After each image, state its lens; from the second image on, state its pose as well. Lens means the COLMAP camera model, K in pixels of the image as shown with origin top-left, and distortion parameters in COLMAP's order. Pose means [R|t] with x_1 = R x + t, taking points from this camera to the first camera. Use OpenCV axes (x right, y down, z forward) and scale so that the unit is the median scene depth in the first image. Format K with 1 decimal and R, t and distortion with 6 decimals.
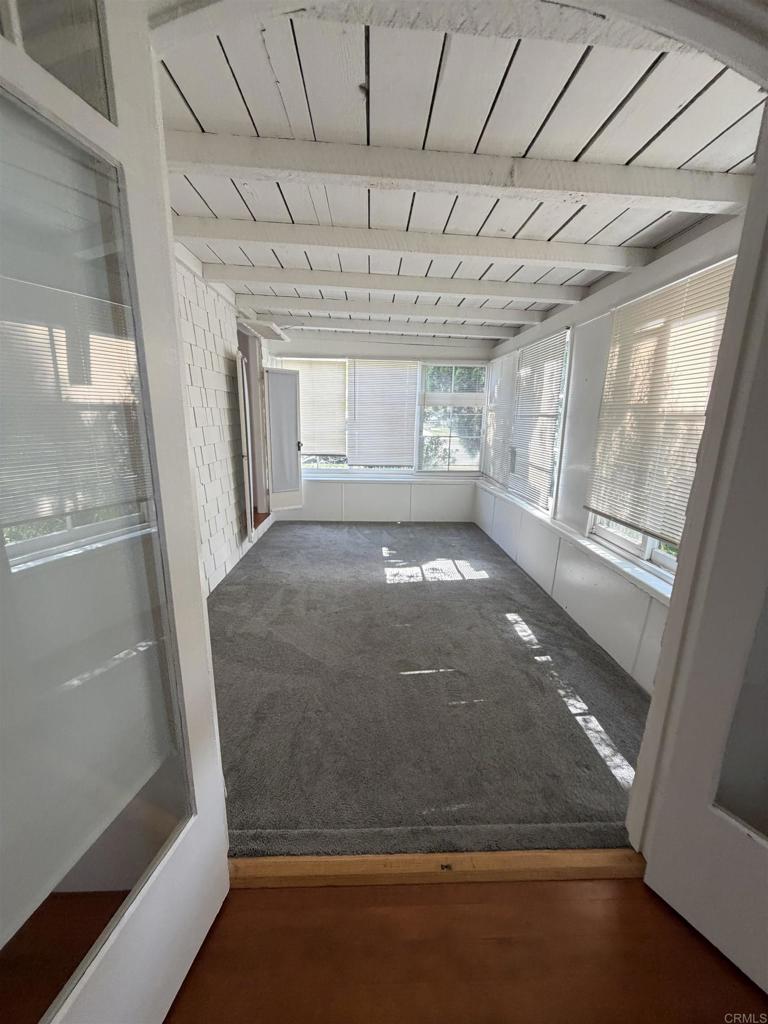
lens RADIAL K [[409.8, 0, 386.7], [0, 409.8, 510.8], [0, 0, 1]] dist [-0.001420, -0.000113]
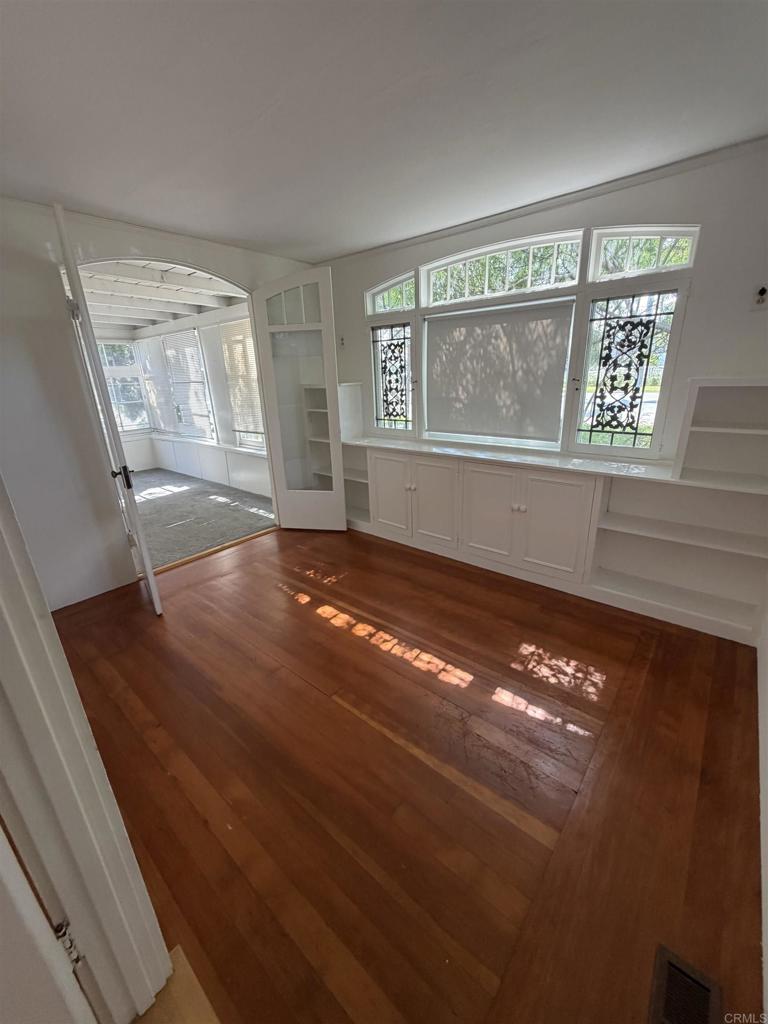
lens RADIAL K [[409.8, 0, 384.3], [0, 409.8, 513.9], [0, 0, 1]] dist [-0.001420, -0.000113]
pose [[0.678549, -0.278644, 0.679654, -0.433760], [0.212904, 0.960146, 0.181082, 0.165294], [-0.703024, 0.021828, 0.710831, -0.822325]]
